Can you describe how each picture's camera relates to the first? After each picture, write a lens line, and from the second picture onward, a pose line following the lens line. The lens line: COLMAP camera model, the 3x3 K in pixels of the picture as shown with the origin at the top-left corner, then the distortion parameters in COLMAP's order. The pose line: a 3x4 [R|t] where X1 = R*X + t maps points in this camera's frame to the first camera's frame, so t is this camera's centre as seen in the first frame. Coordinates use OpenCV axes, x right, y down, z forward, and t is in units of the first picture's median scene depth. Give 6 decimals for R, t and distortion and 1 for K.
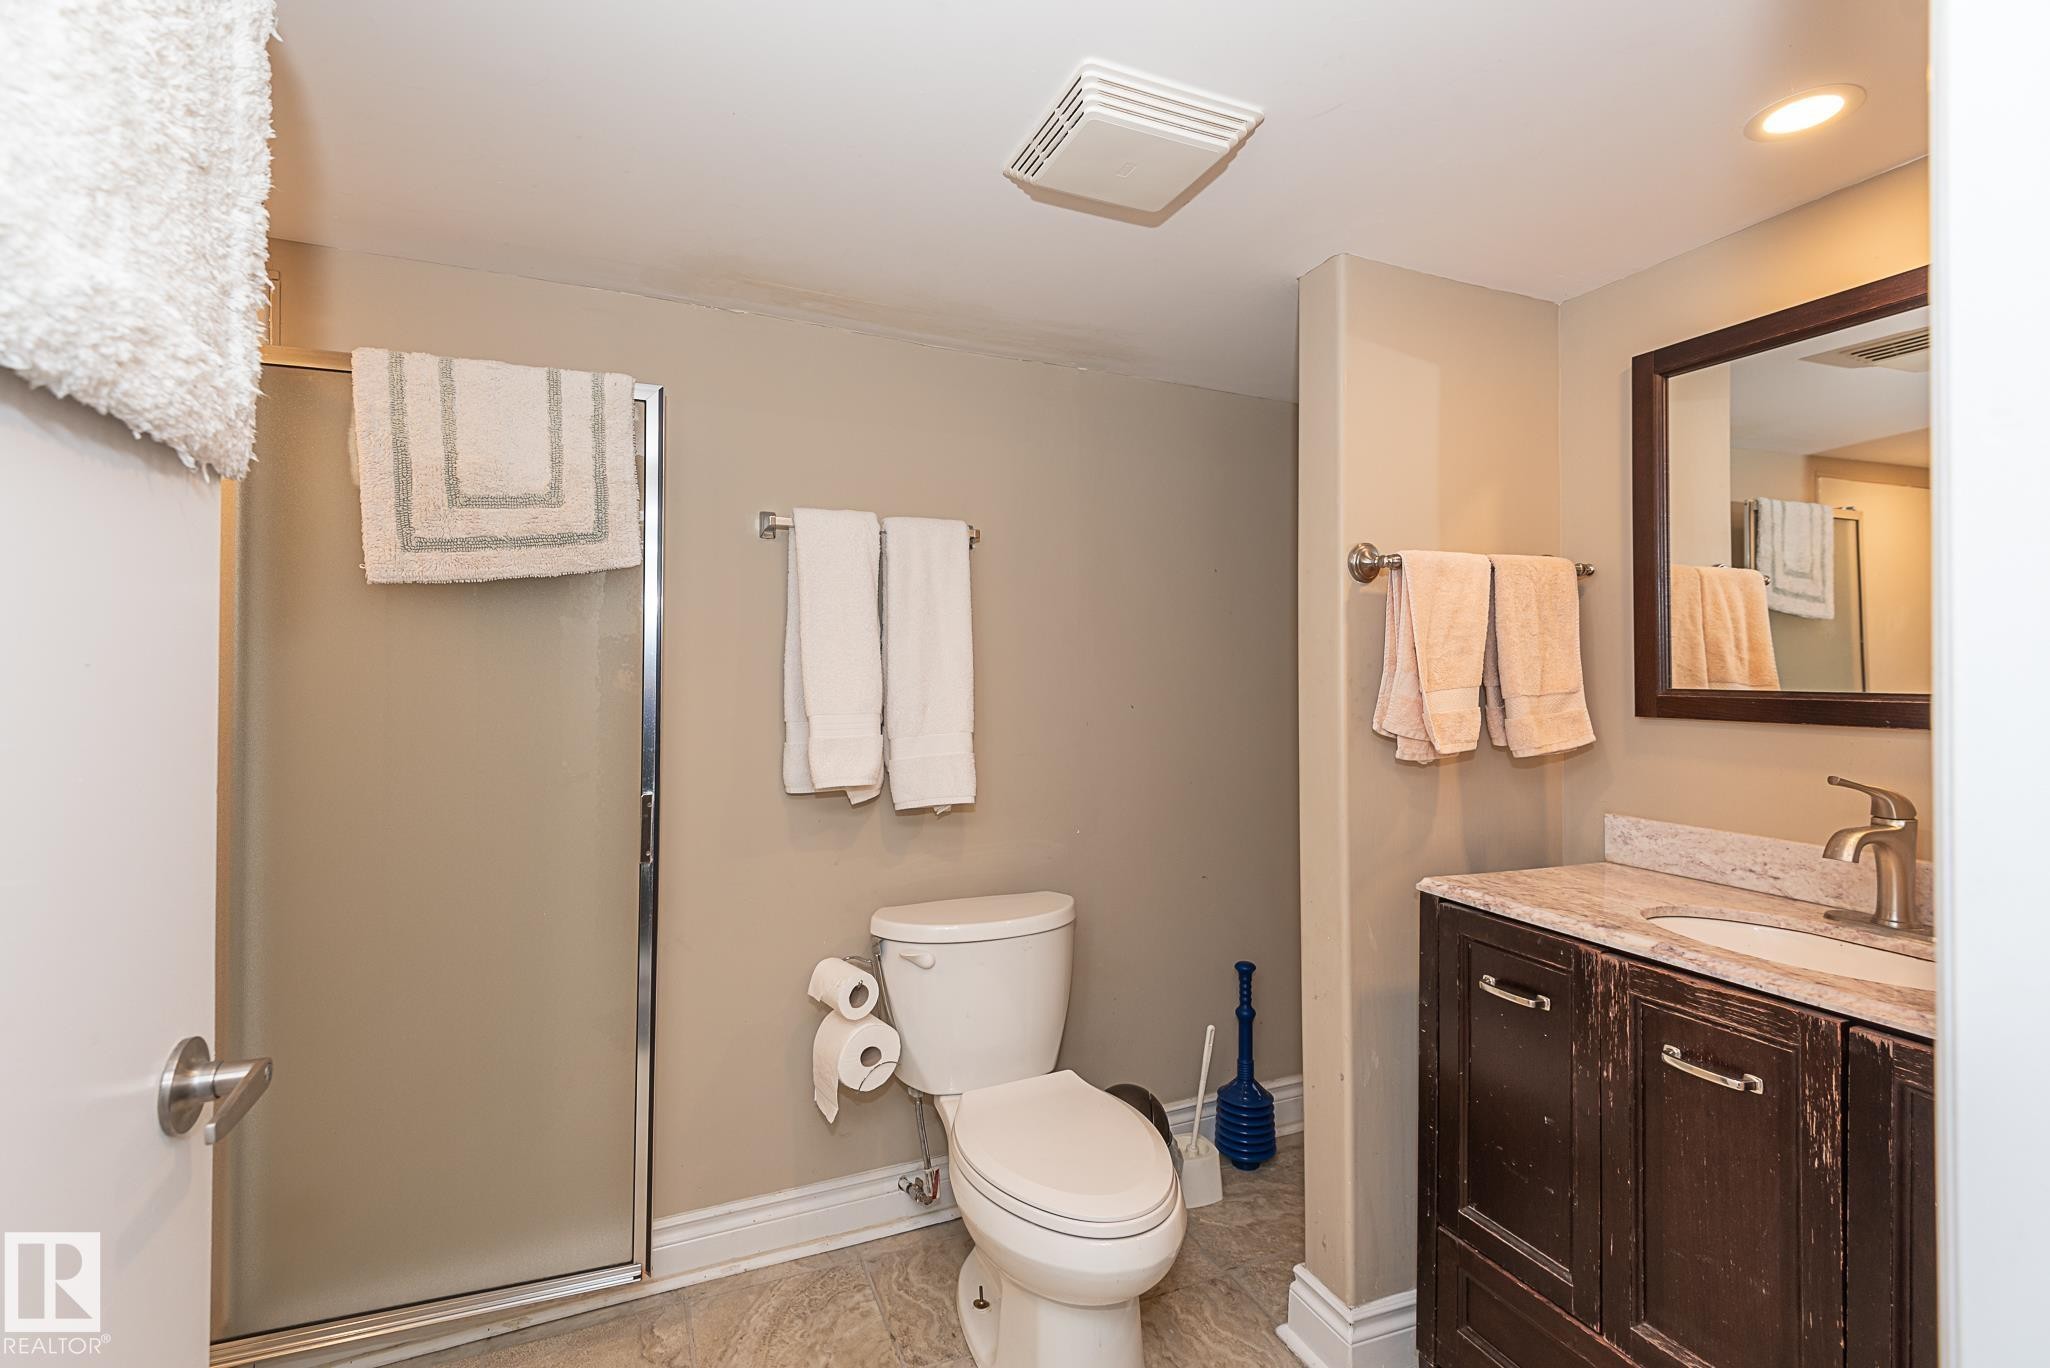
lens RADIAL K [[934.1, 0, 1040.2], [0, 934.1, 669.0], [0, 0, 1]] dist [0.003022, -0.000366]
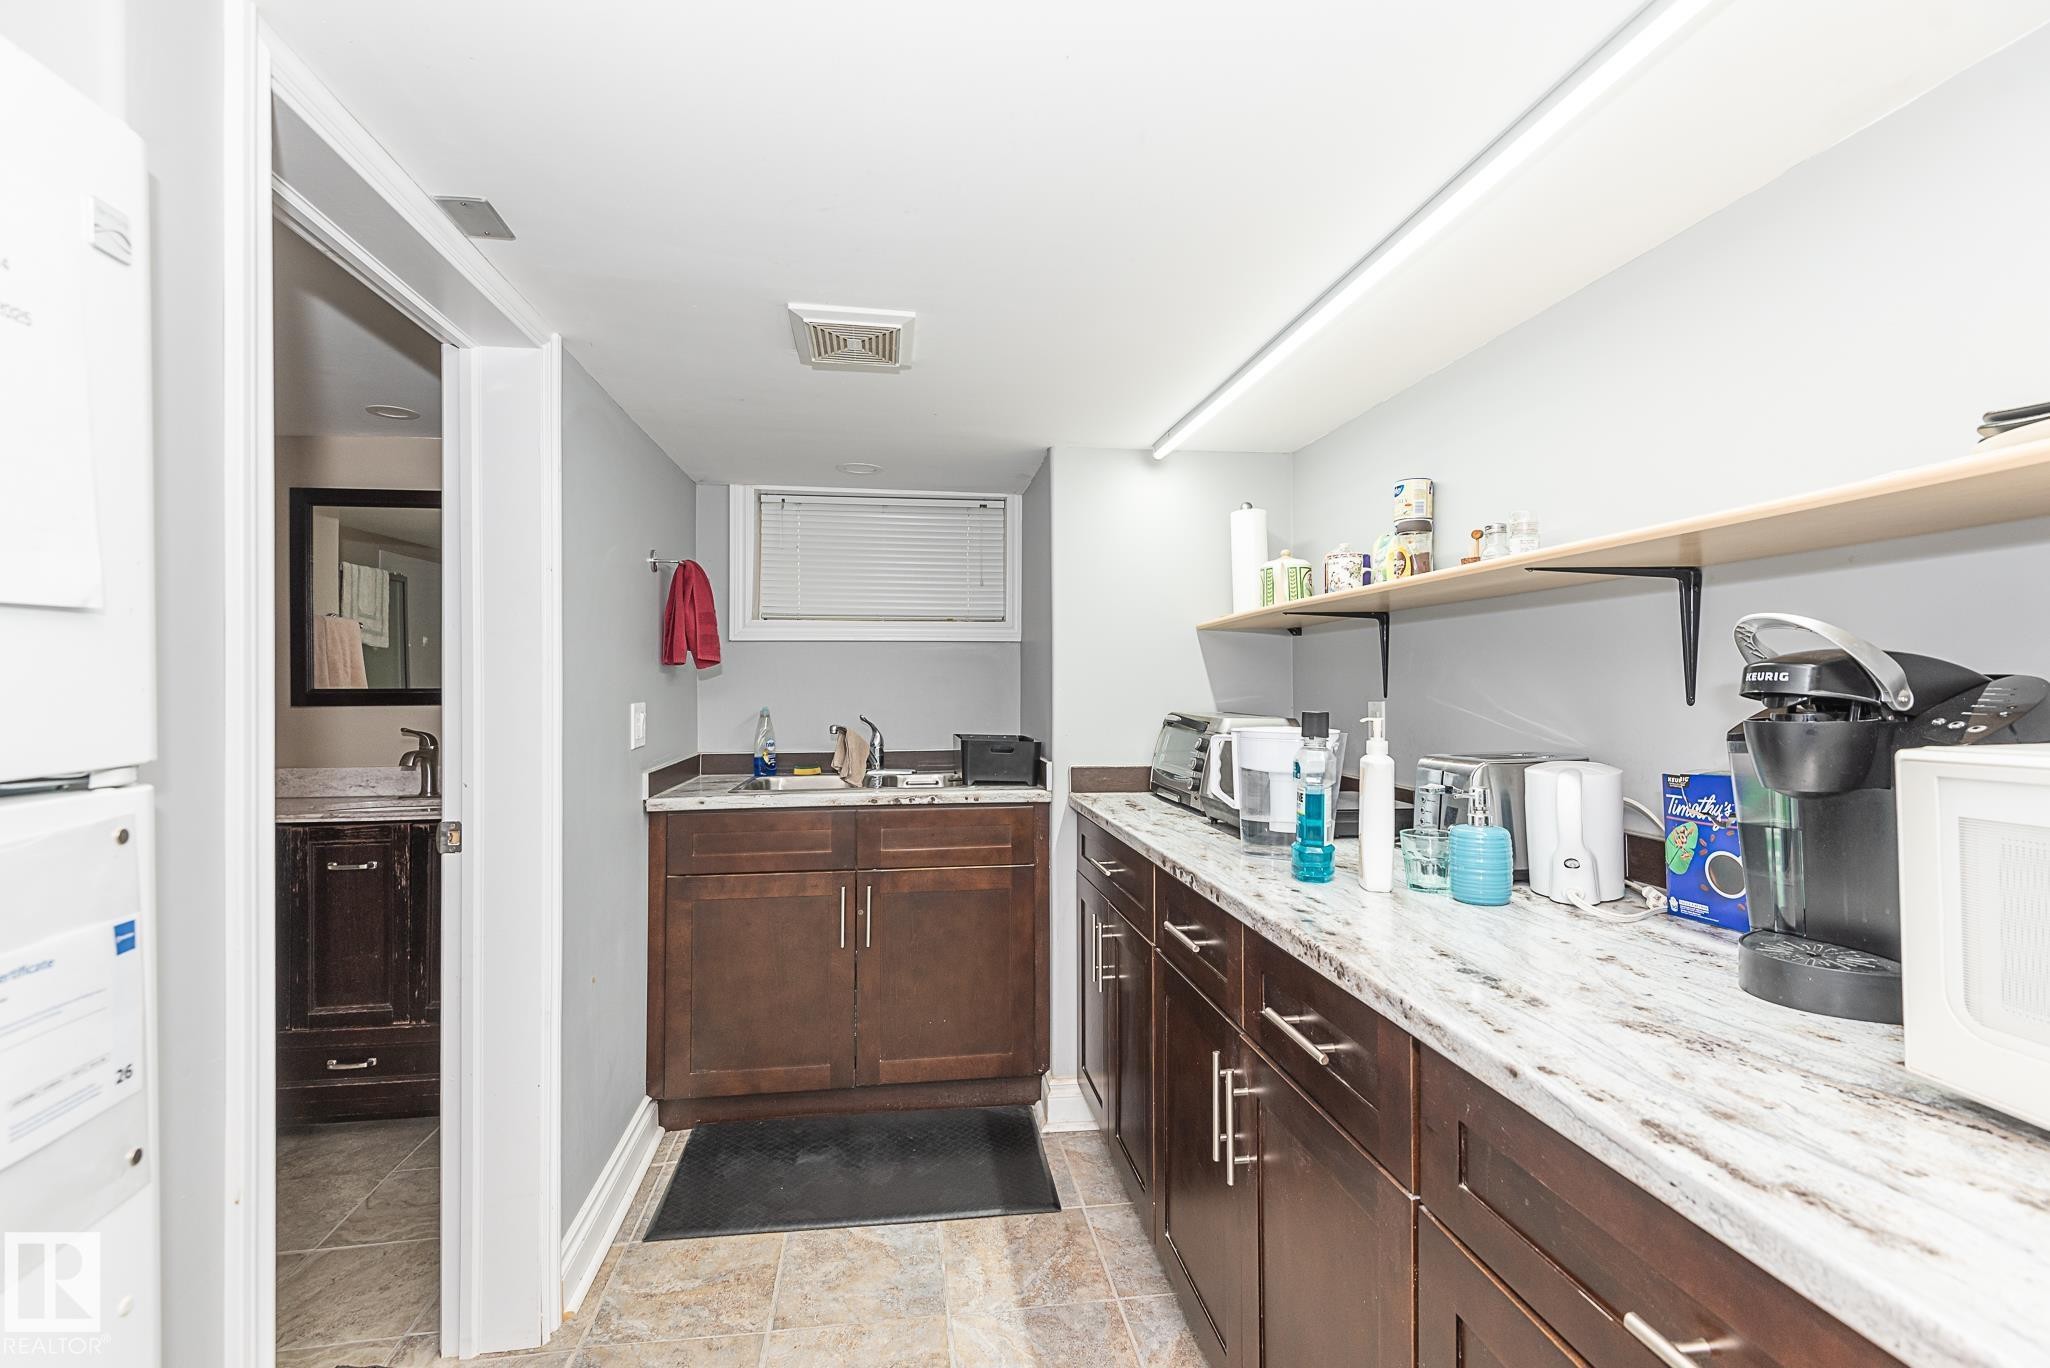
lens RADIAL K [[934.1, 0, 1034.4], [0, 934.1, 679.8], [0, 0, 1]] dist [0.003022, -0.000366]
pose [[0.247327, 0.010037, 0.968880, -0.839291], [-0.002471, 0.999950, -0.009728, 0.021895], [-0.968929, 0.000012, 0.247339, -0.893230]]
